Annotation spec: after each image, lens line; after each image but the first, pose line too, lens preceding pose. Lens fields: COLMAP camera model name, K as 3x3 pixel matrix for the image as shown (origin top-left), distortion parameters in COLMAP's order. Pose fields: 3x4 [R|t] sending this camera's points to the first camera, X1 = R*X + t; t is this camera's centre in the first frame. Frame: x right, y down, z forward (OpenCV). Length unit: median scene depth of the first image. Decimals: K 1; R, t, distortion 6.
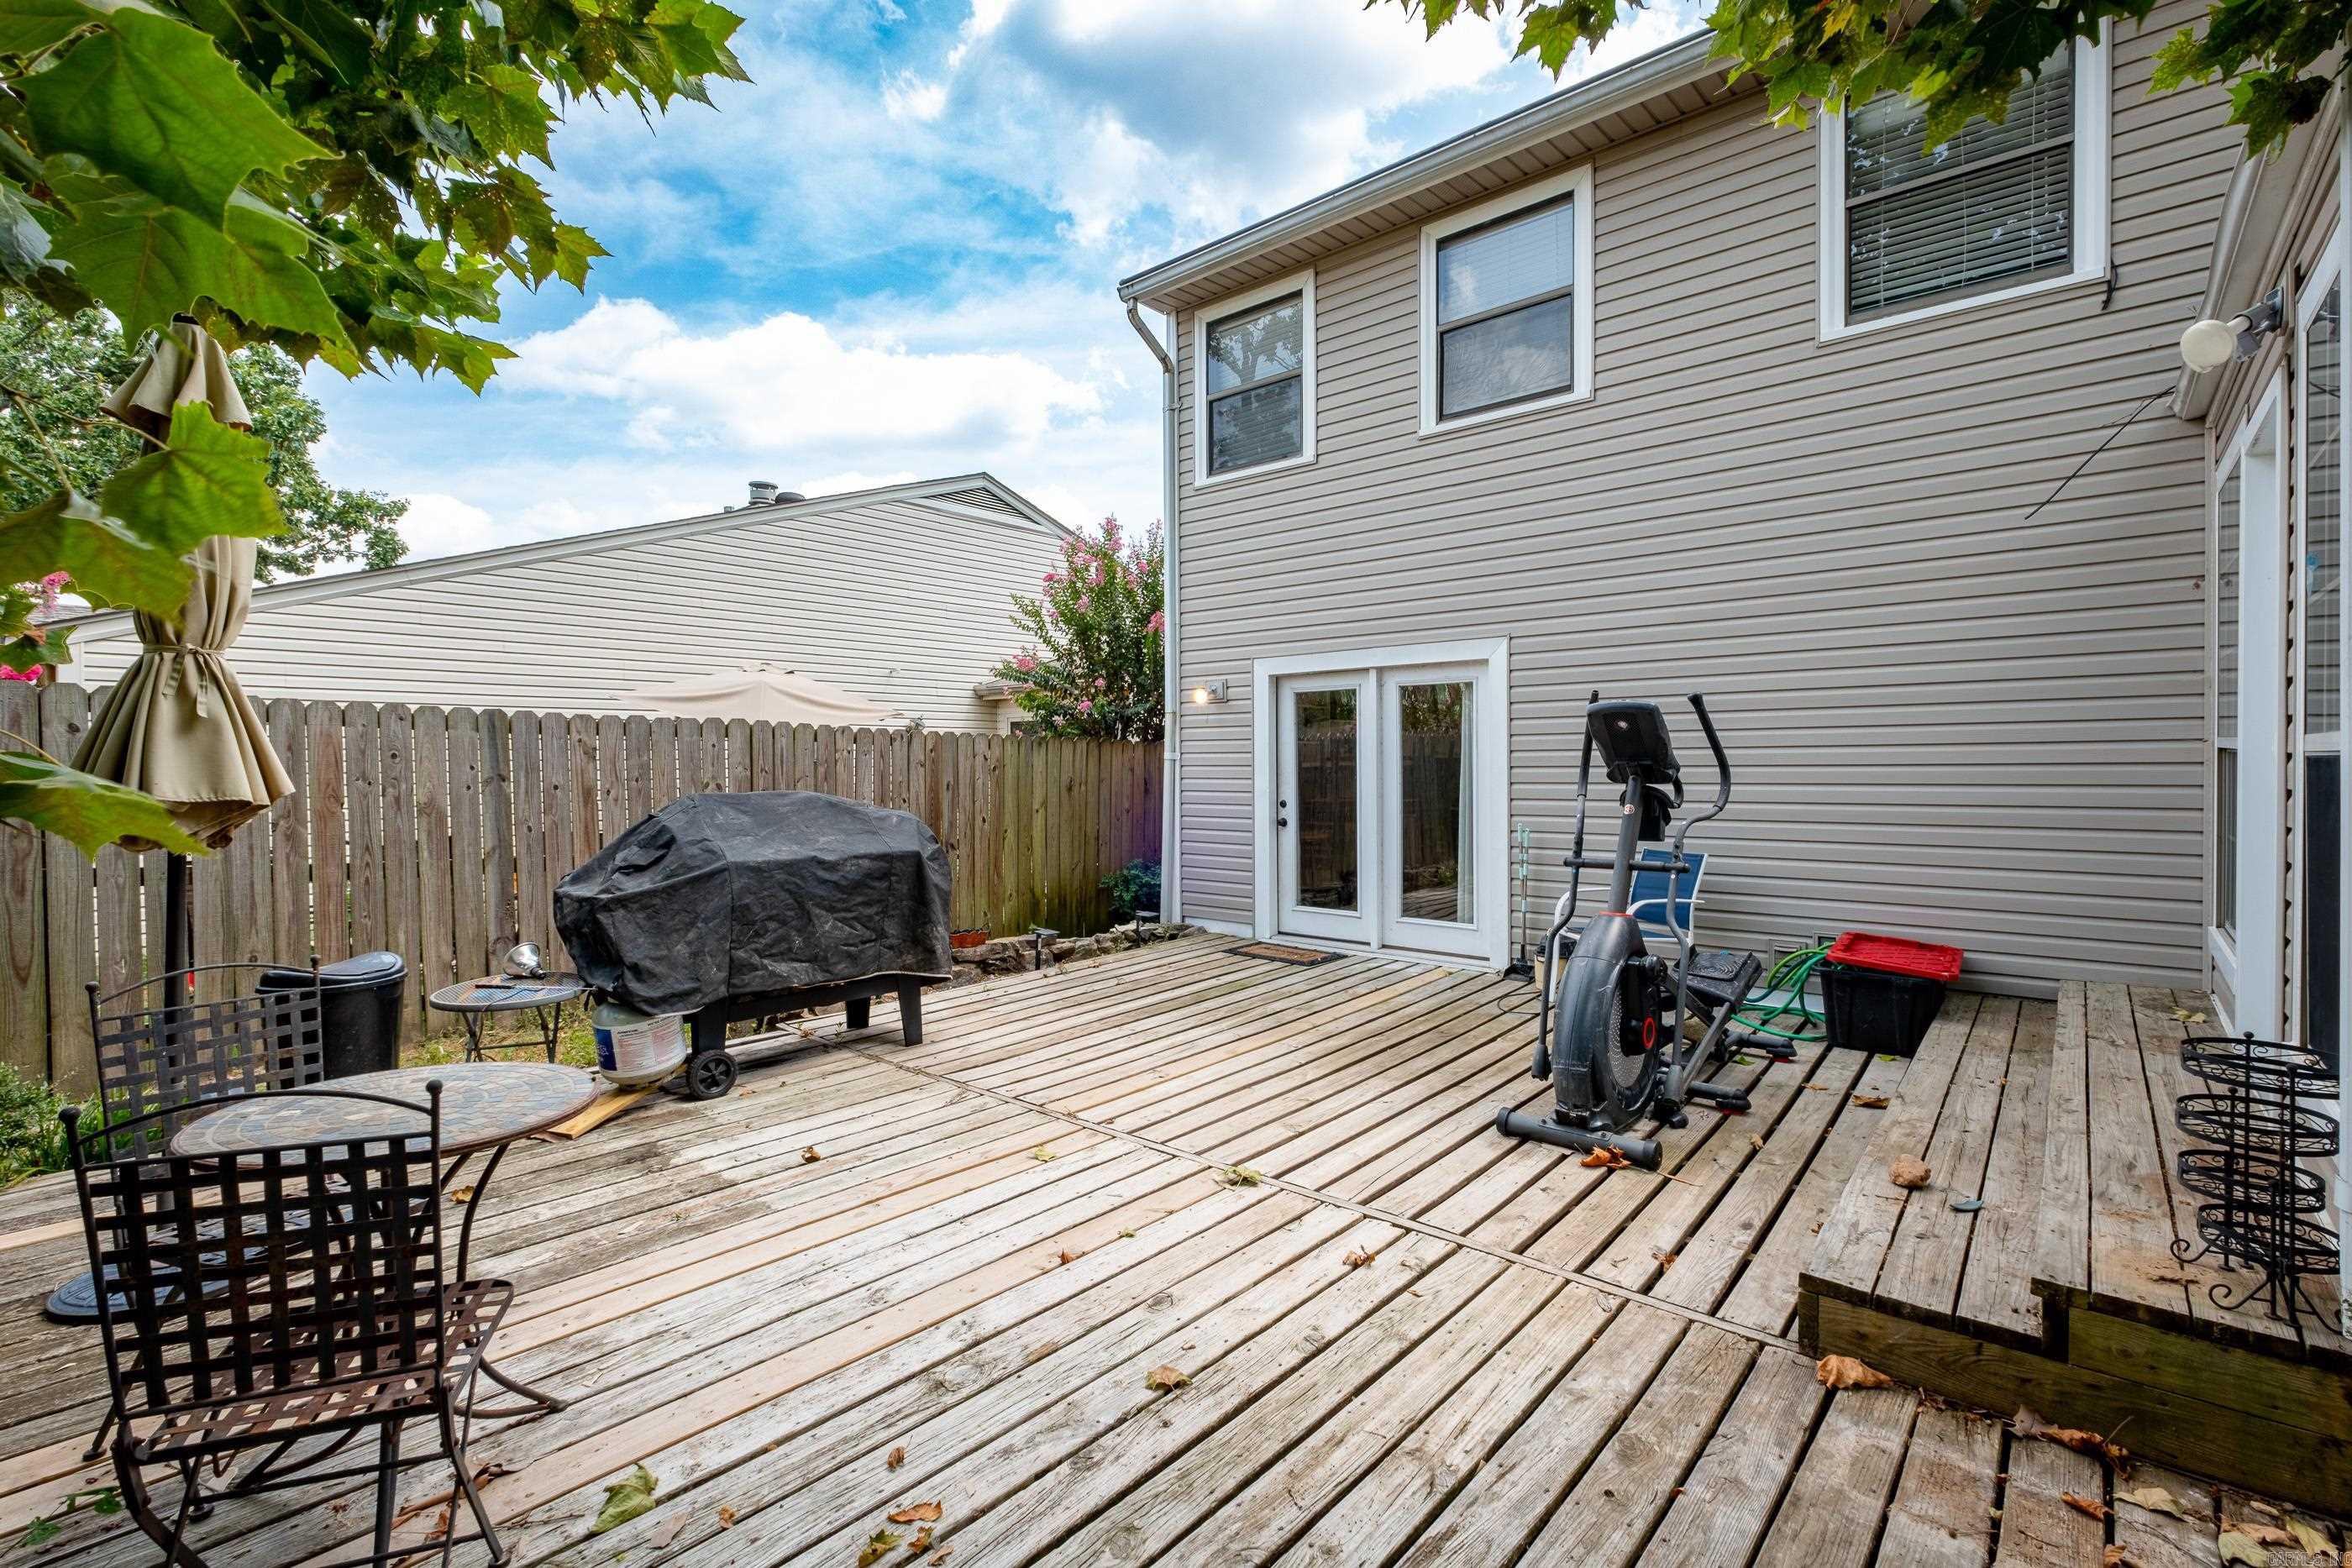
lens RADIAL K [[1053.2, 0, 1164.6], [0, 1053.2, 774.0], [0, 0, 1]] dist [0.021005, -0.010291]
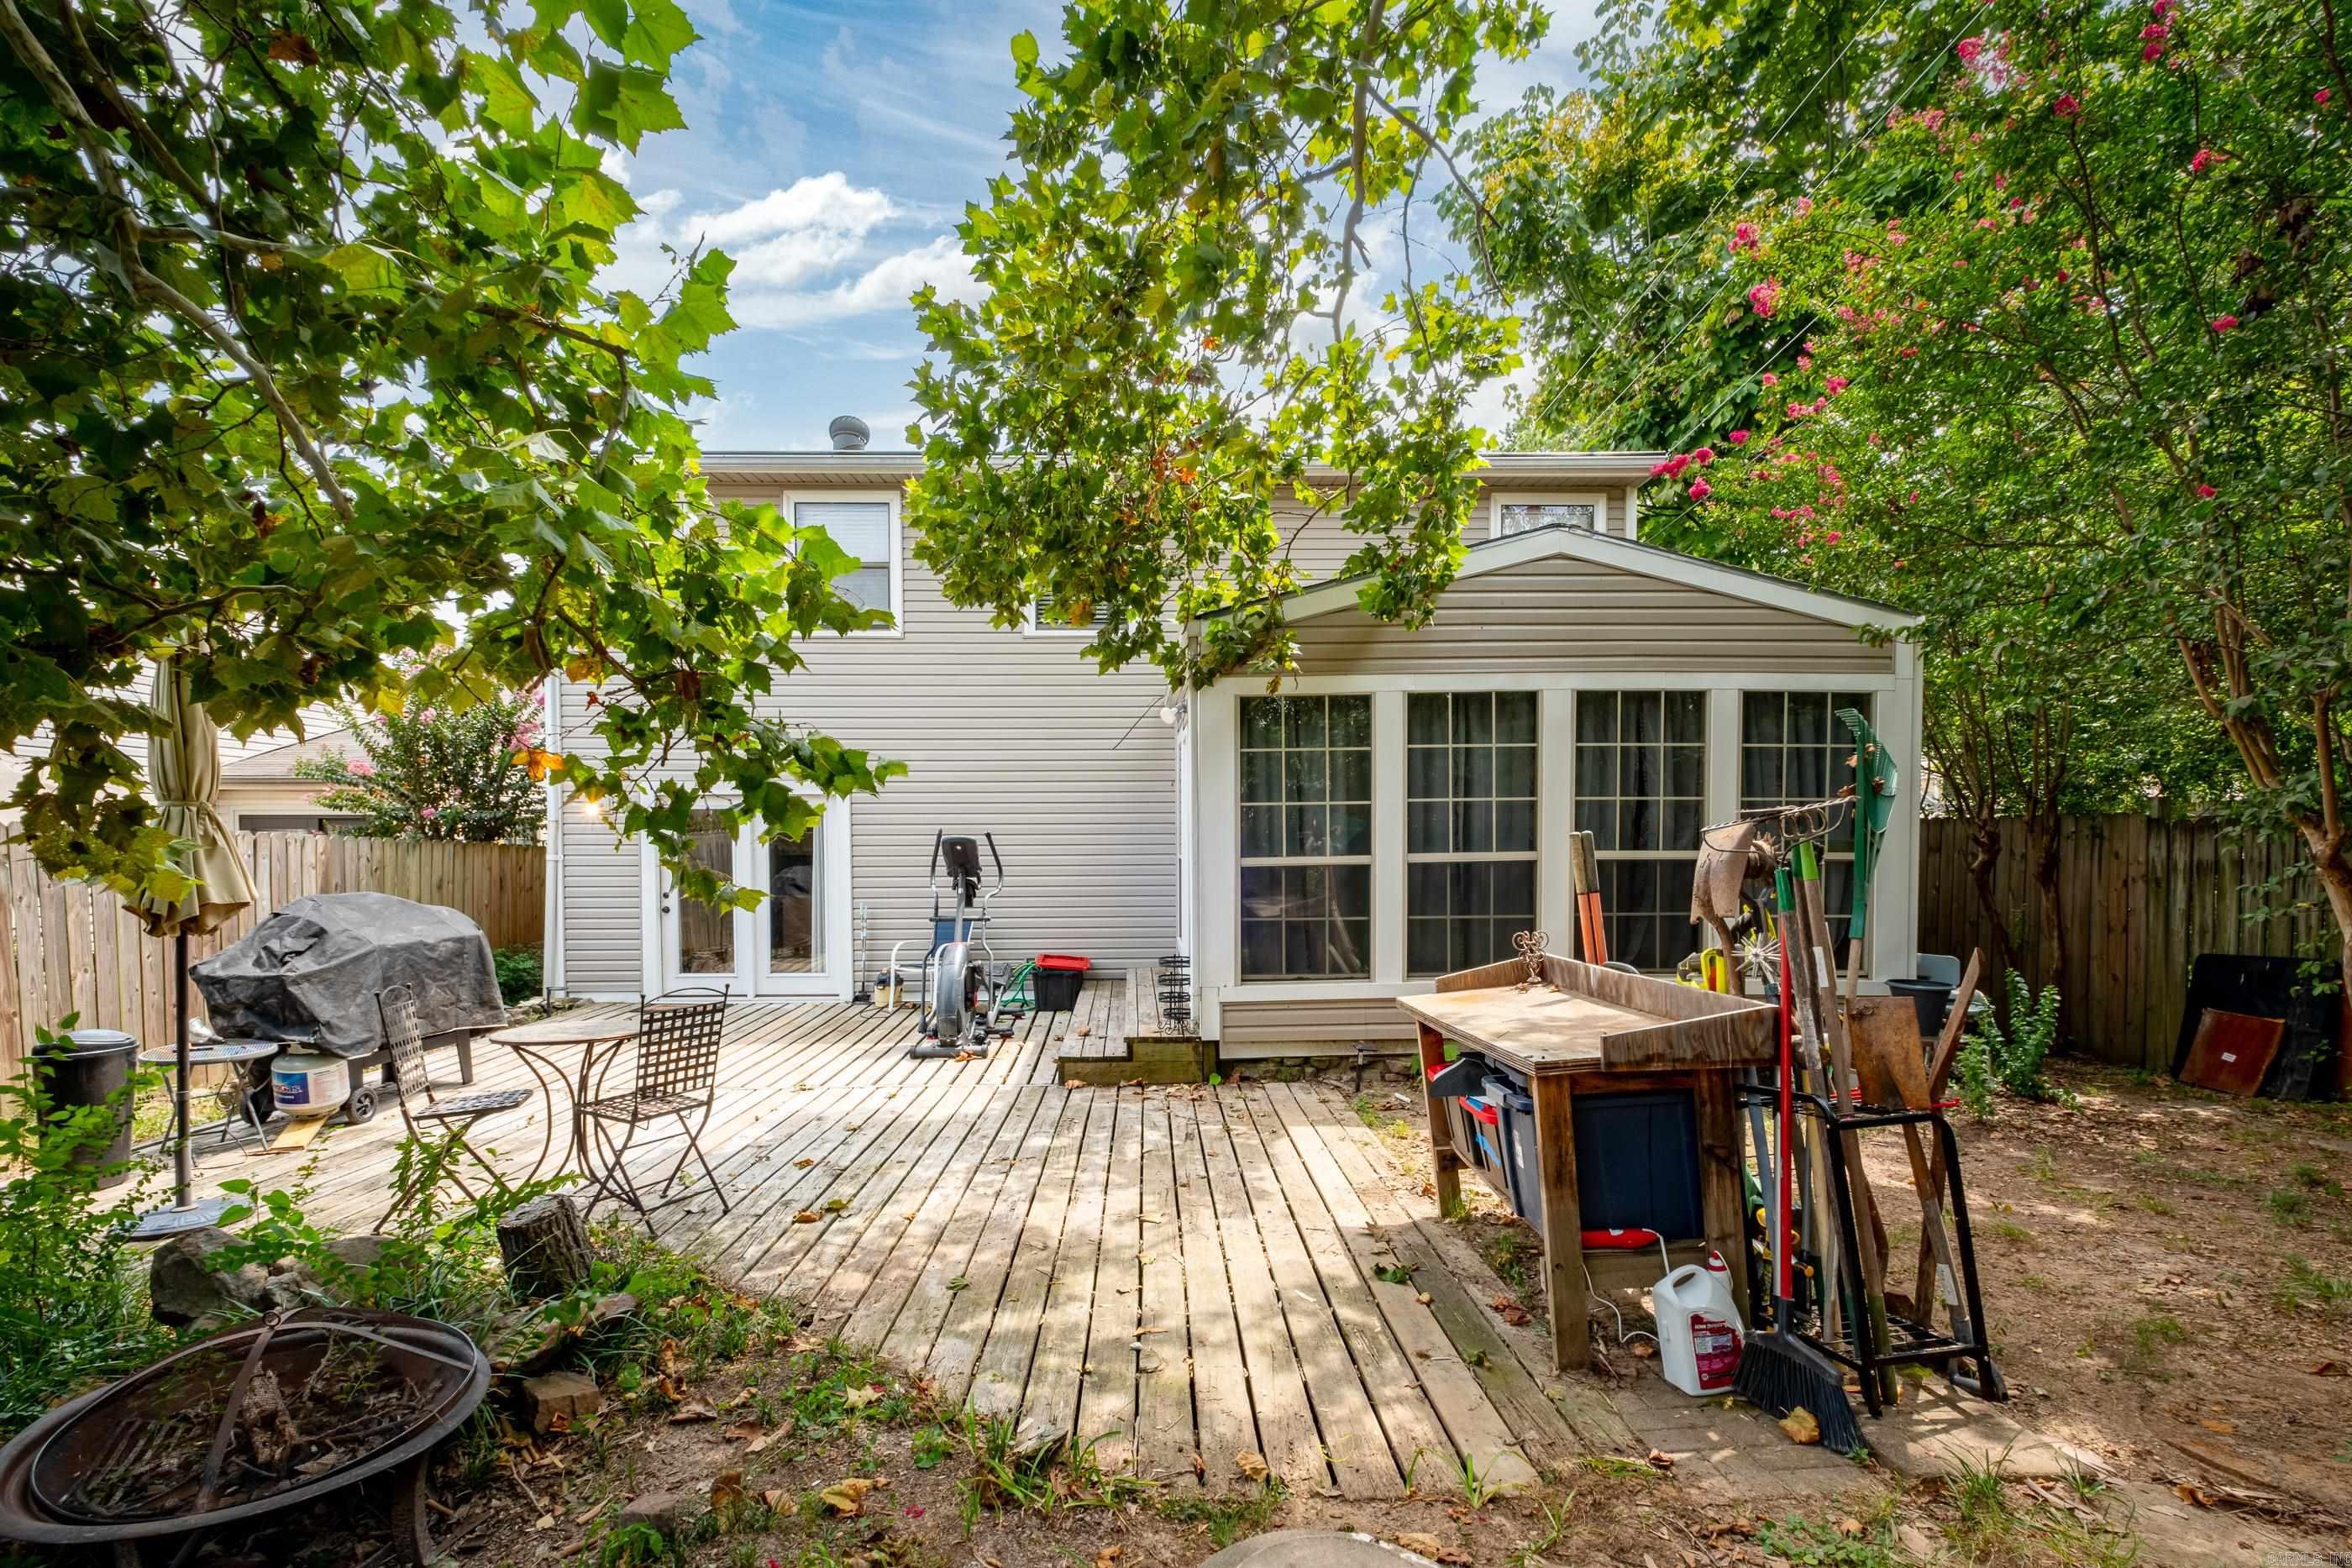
lens RADIAL K [[1083.3, 0, 1166.9], [0, 1083.3, 872.8], [0, 0, 1]] dist [-0.000094, 0.000042]
pose [[0.736346, -0.012206, 0.676495, -0.524353], [0.006232, 0.999917, 0.011257, -0.015475], [-0.676576, -0.004073, 0.736361, -0.603225]]
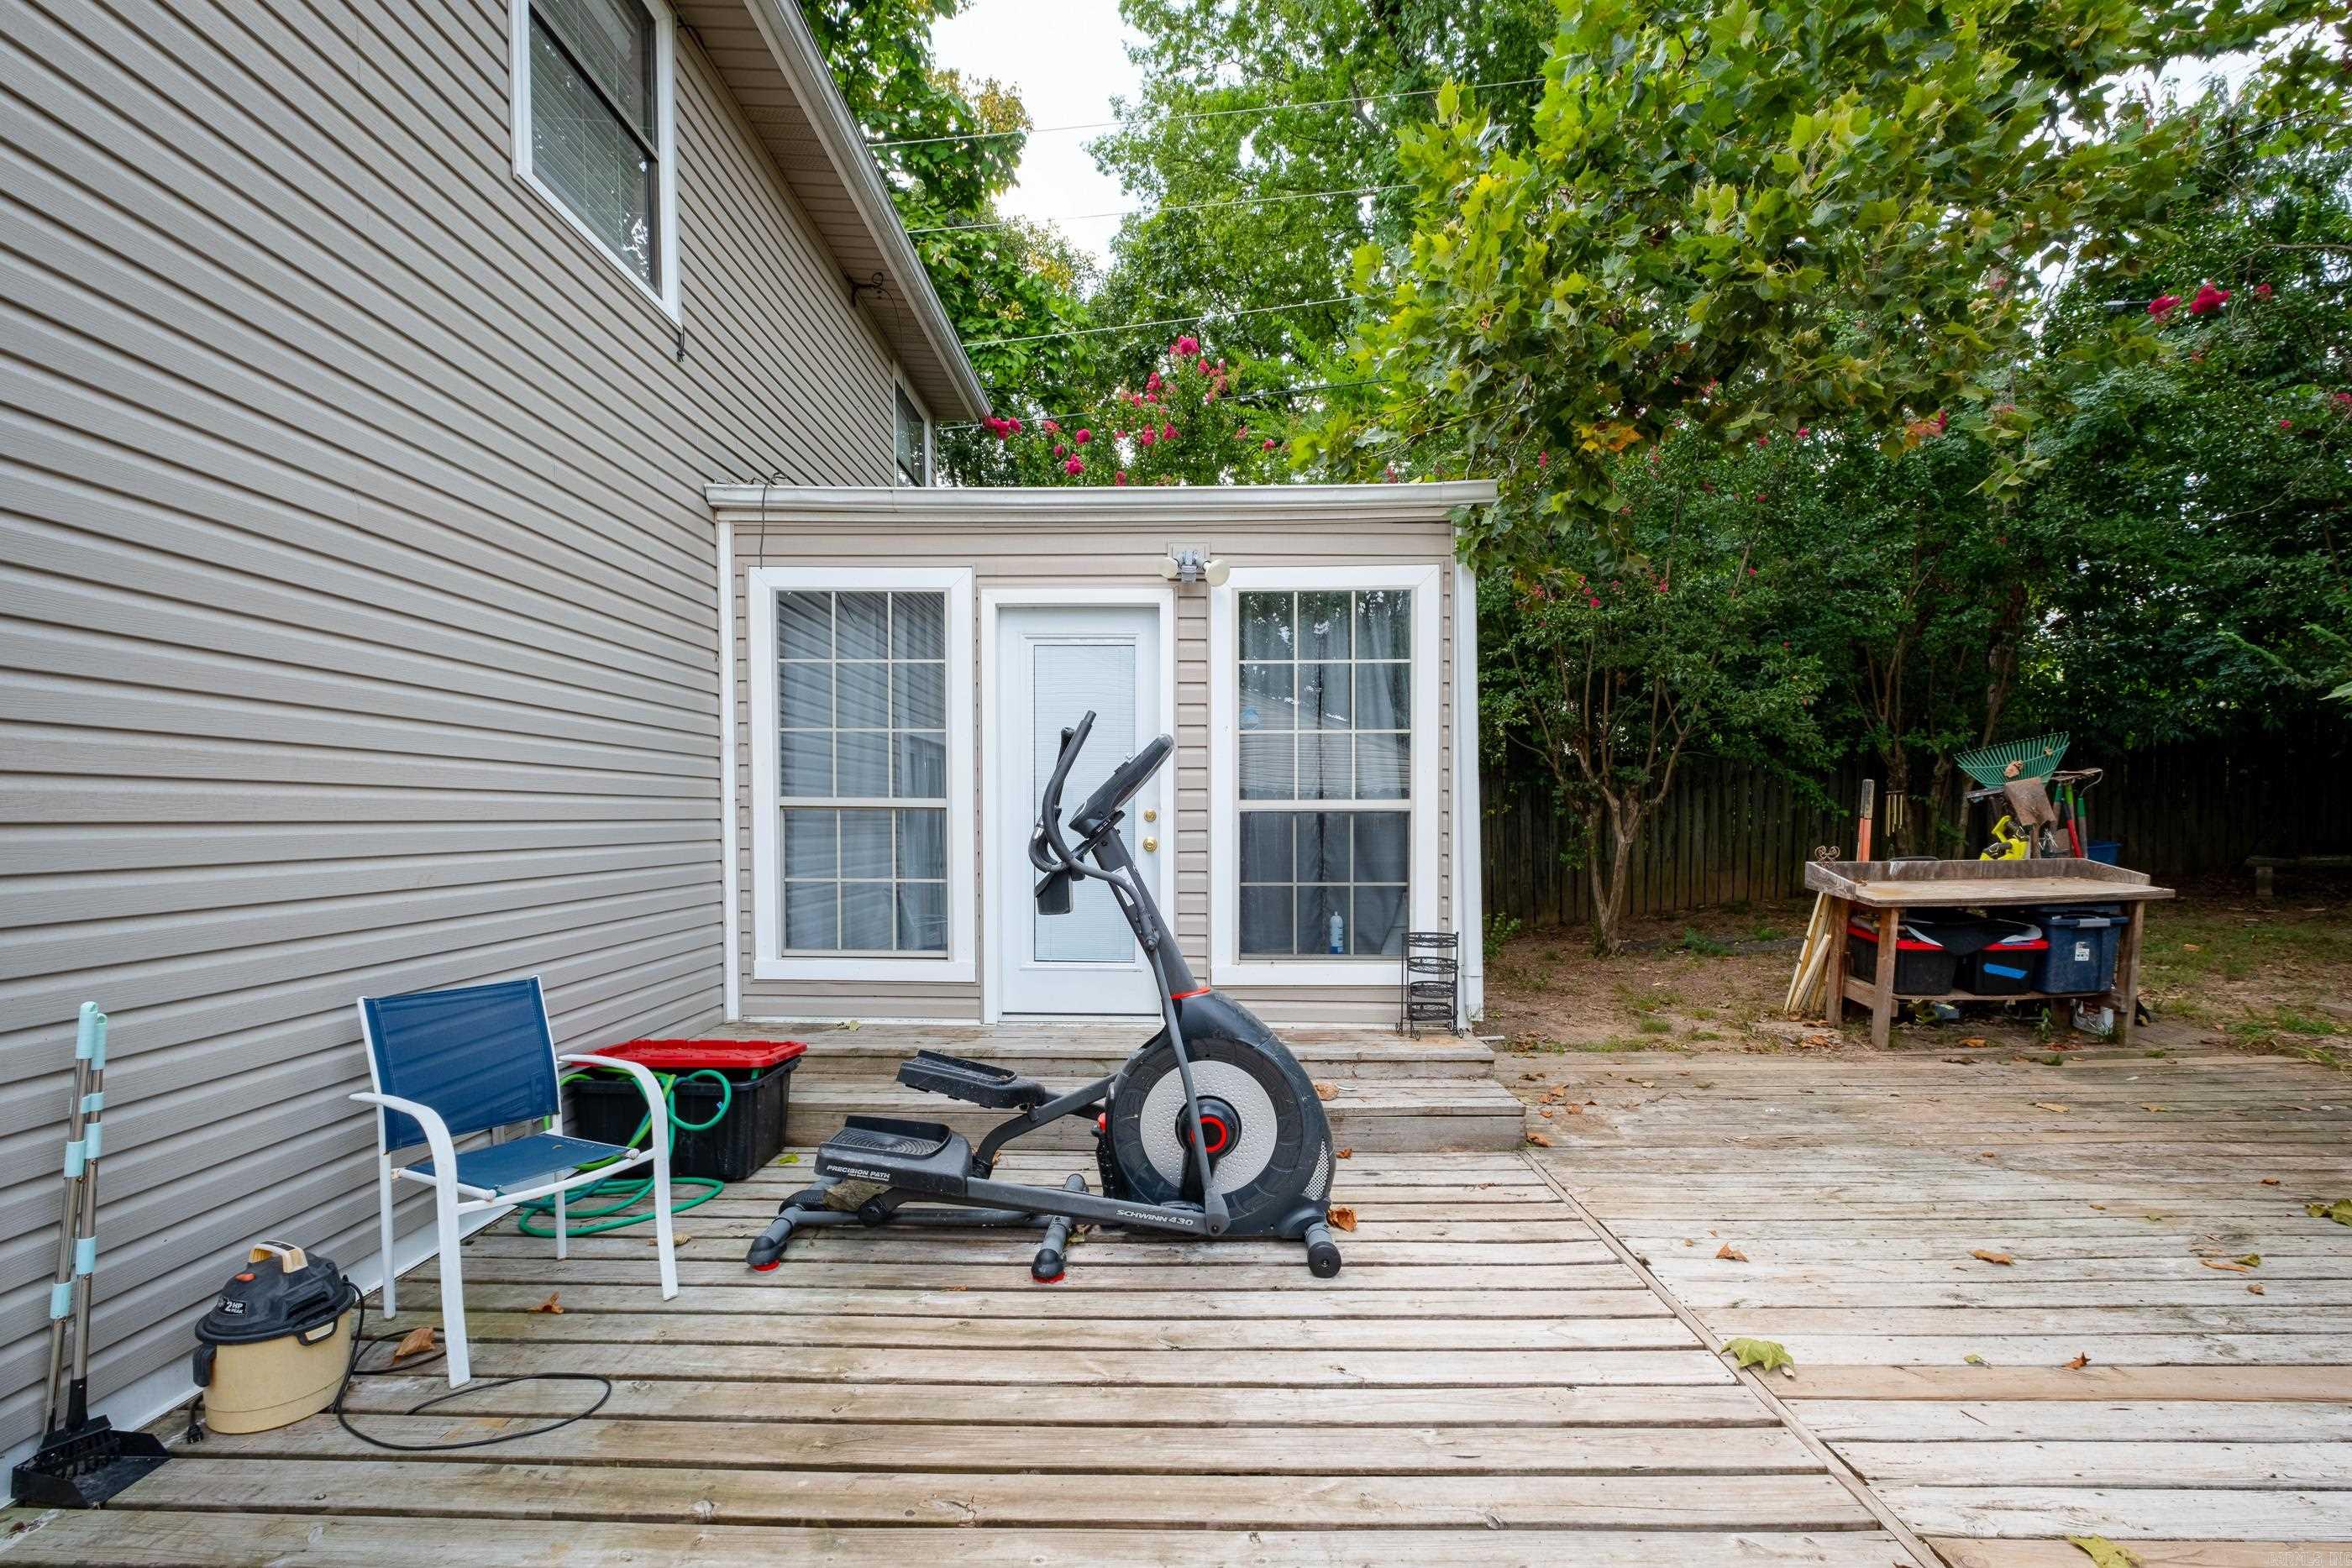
lens RADIAL K [[1028.2, 0, 1173.4], [0, 1028.2, 838.3], [0, 0, 1]] dist [0.000417, -0.000166]
pose [[-0.646524, -0.002798, 0.762889, -0.145461], [0.016932, 0.999694, 0.018016, -0.001293], [-0.762706, 0.024565, -0.646279, 1.228582]]
